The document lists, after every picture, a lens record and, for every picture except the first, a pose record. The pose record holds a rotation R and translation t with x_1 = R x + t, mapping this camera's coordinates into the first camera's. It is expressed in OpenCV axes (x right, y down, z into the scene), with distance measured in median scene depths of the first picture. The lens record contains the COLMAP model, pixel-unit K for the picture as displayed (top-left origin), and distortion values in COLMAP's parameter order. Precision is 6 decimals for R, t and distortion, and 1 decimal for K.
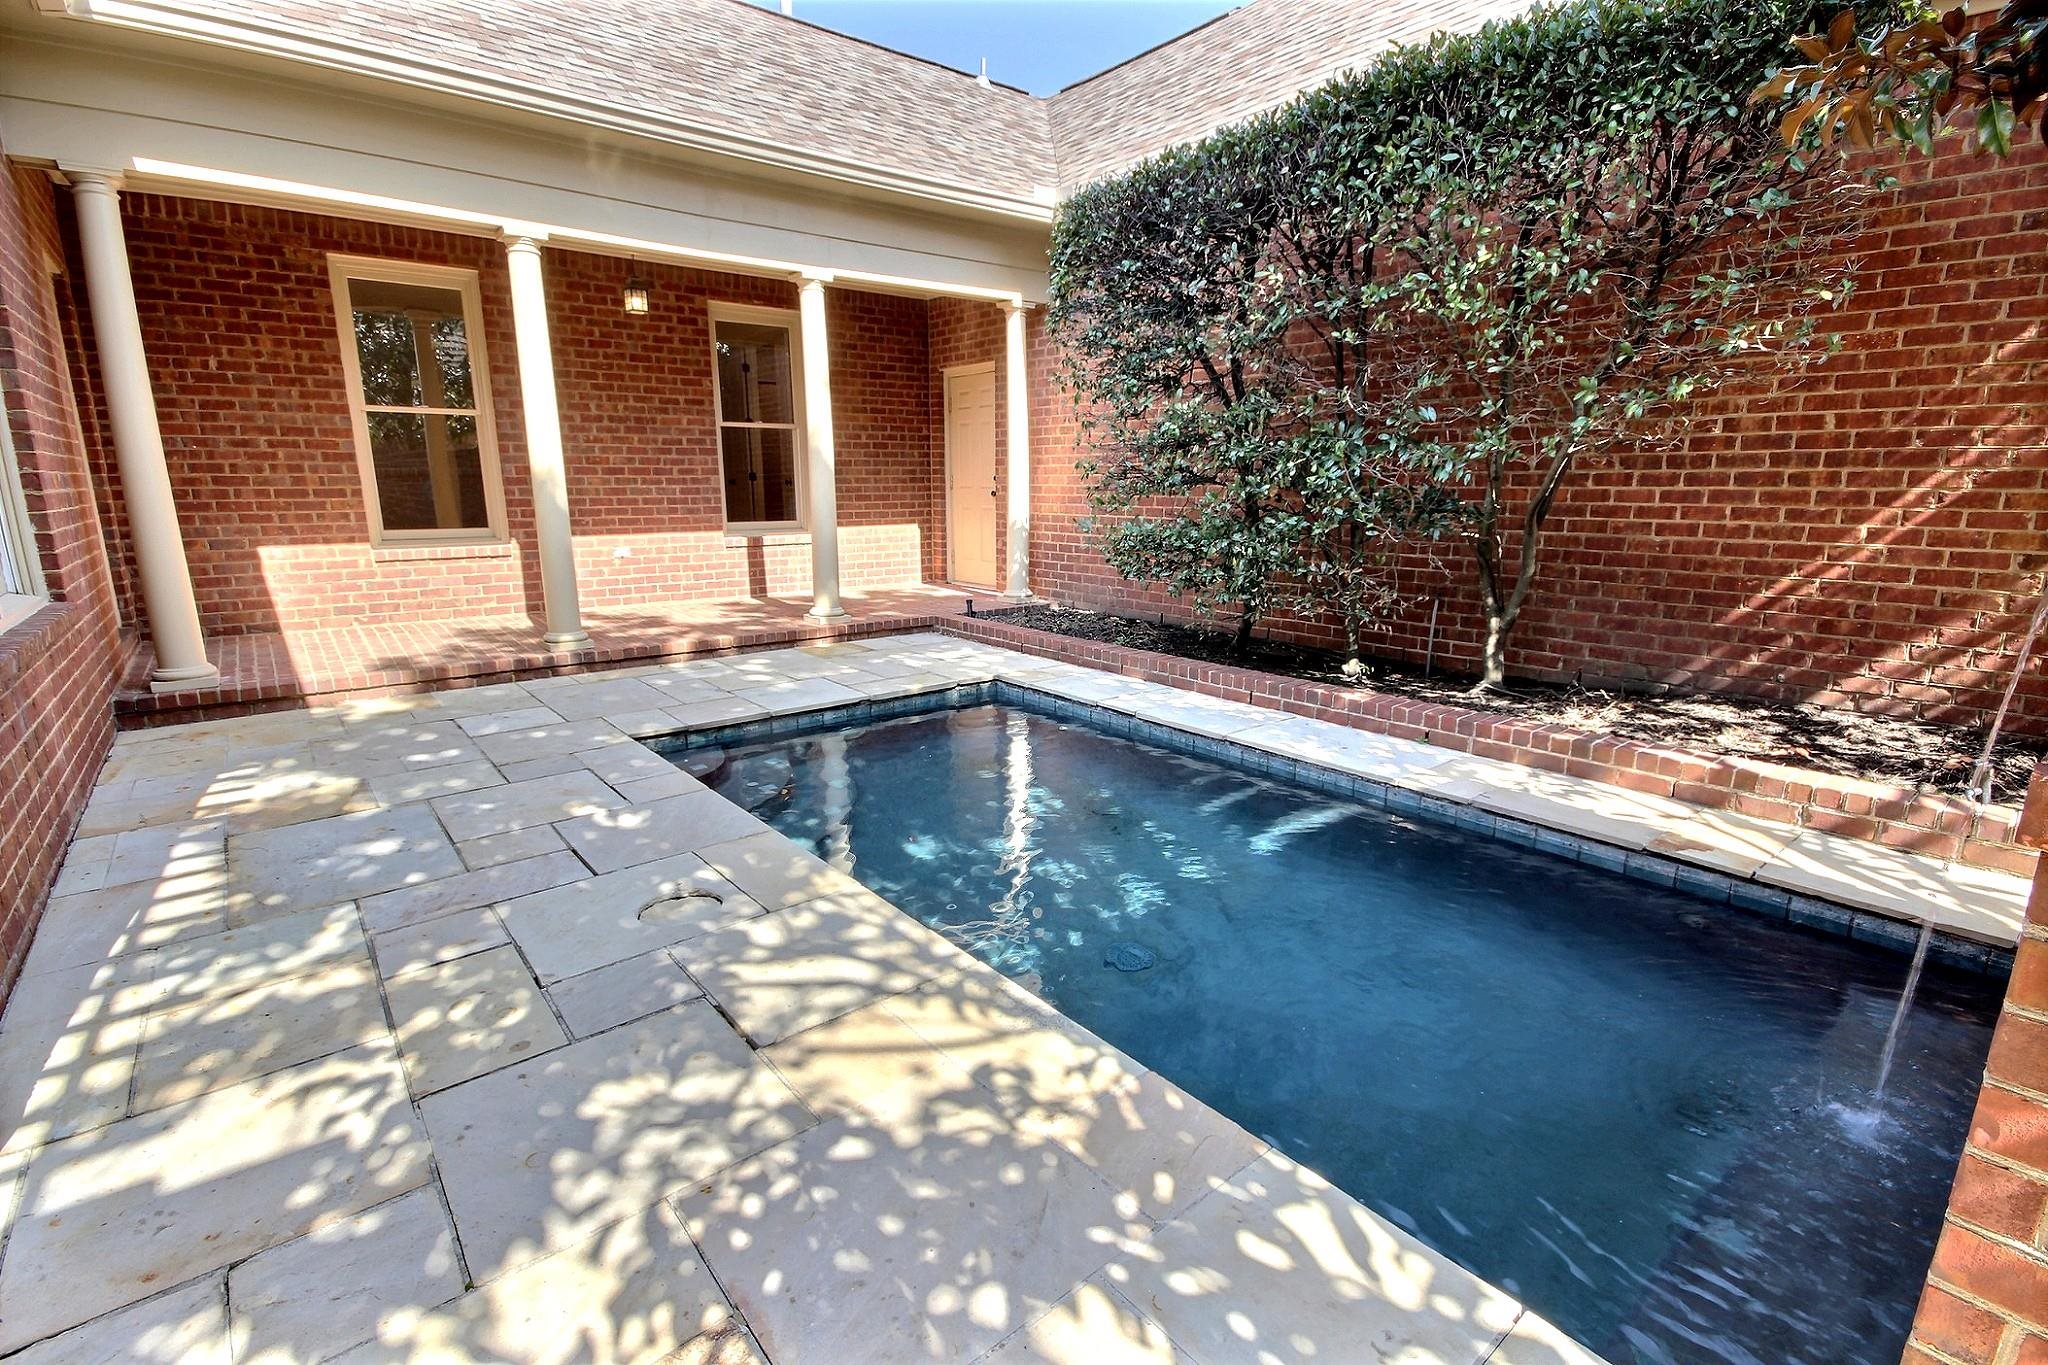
lens RADIAL K [[939.9, 0, 1024.0], [0, 939.9, 682.5], [0, 0, 1]] dist [0.010859, -0.013546]
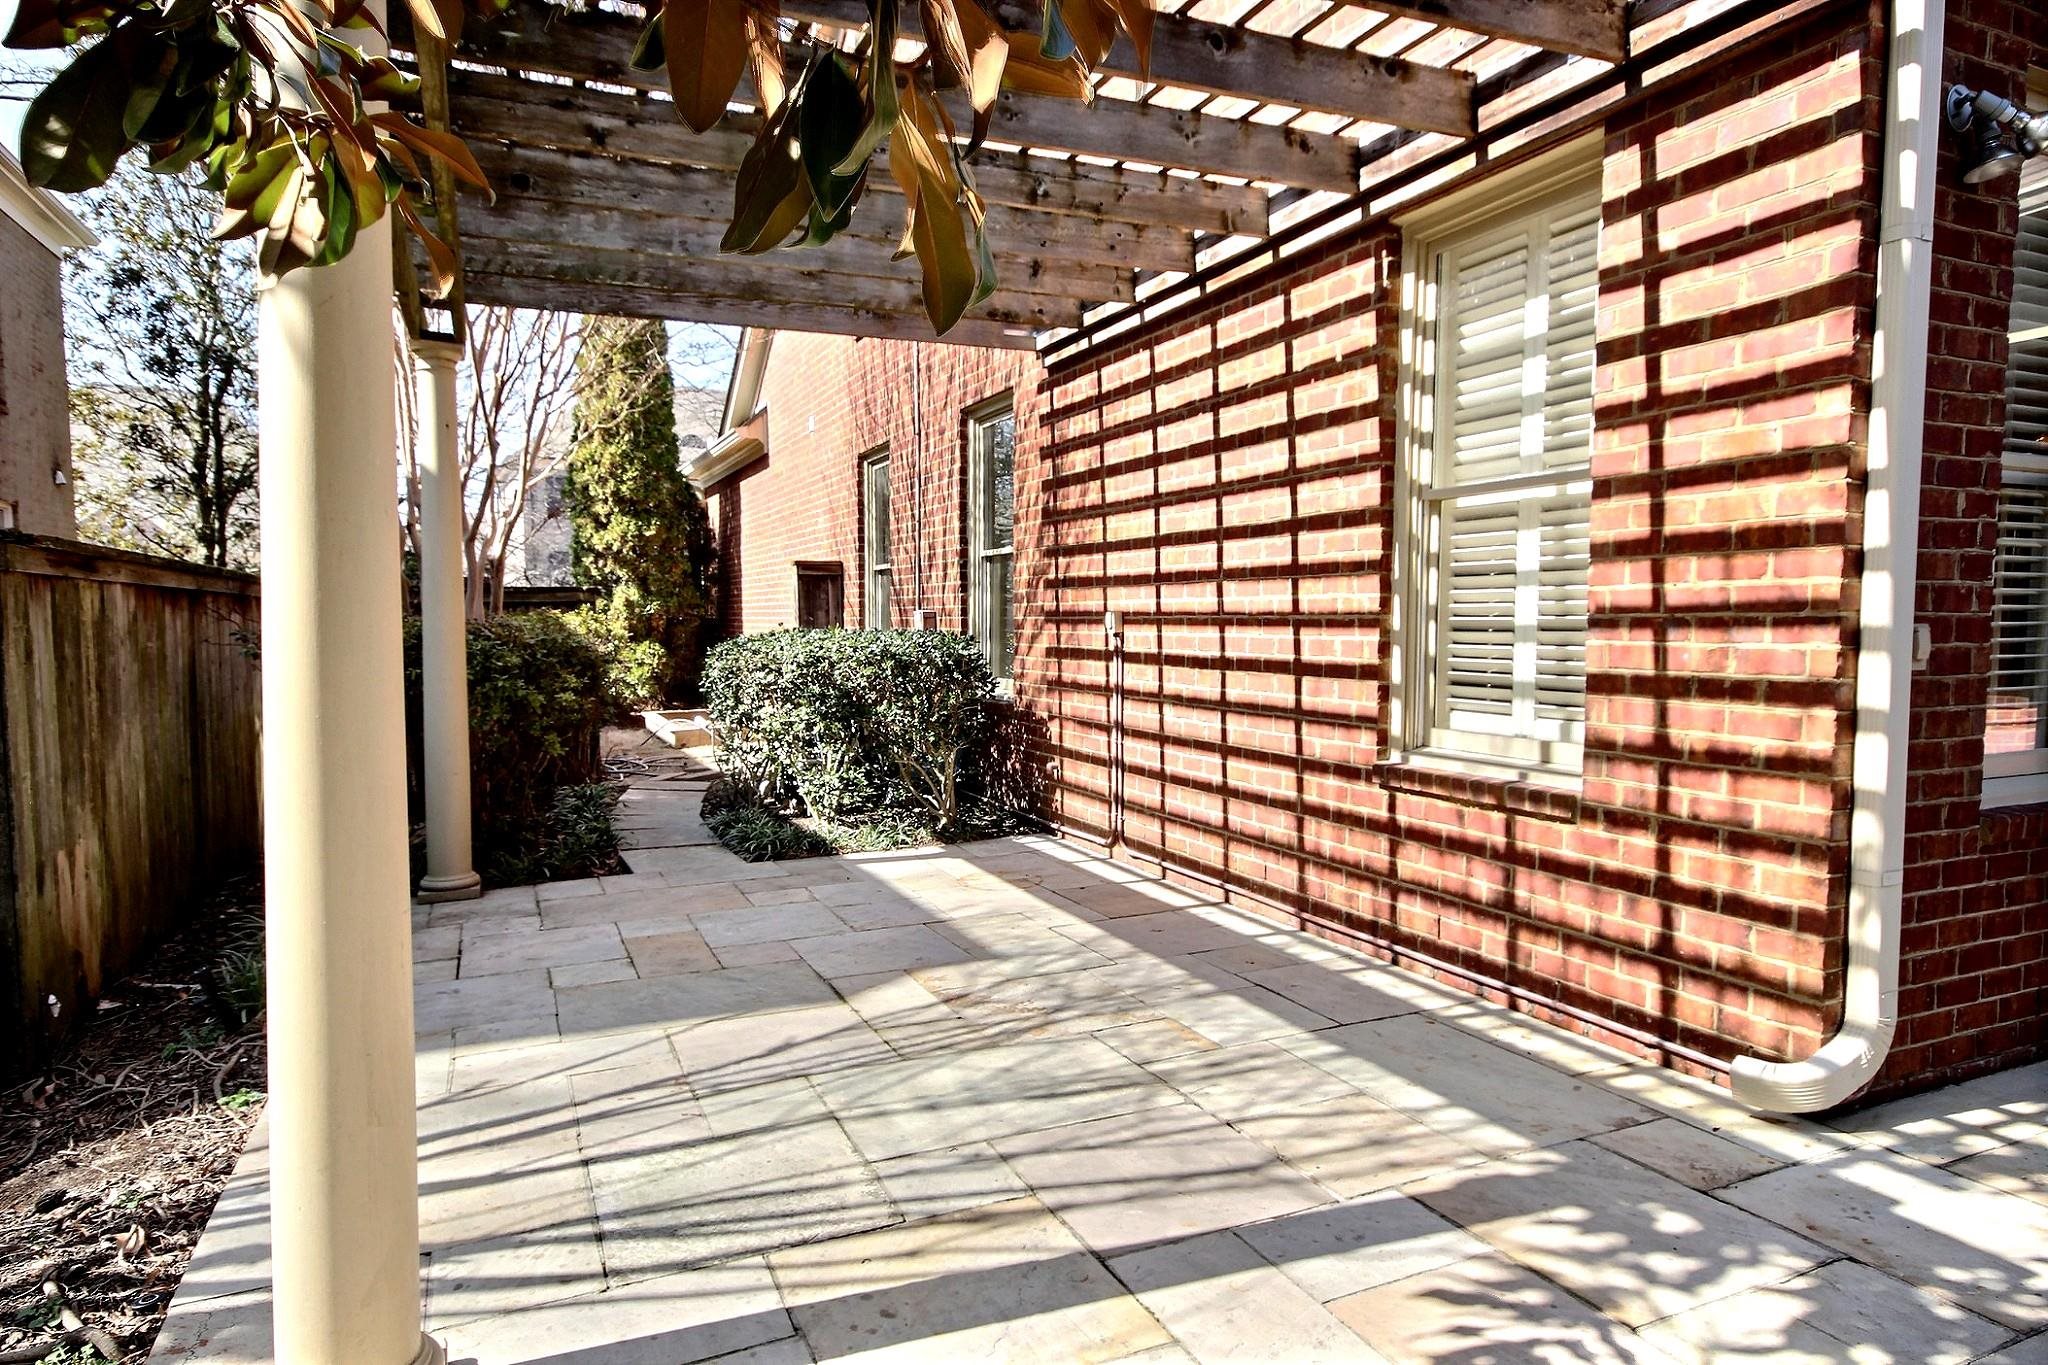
lens RADIAL K [[1188.6, 0, 1022.7], [0, 1188.6, 668.5], [0, 0, 1]] dist [0.004930, 0.002185]
pose [[-0.259854, 0.040982, -0.964778, 0.376812], [-0.202798, 0.974502, 0.096017, -0.026076], [0.944113, 0.220605, -0.244917, 0.070920]]
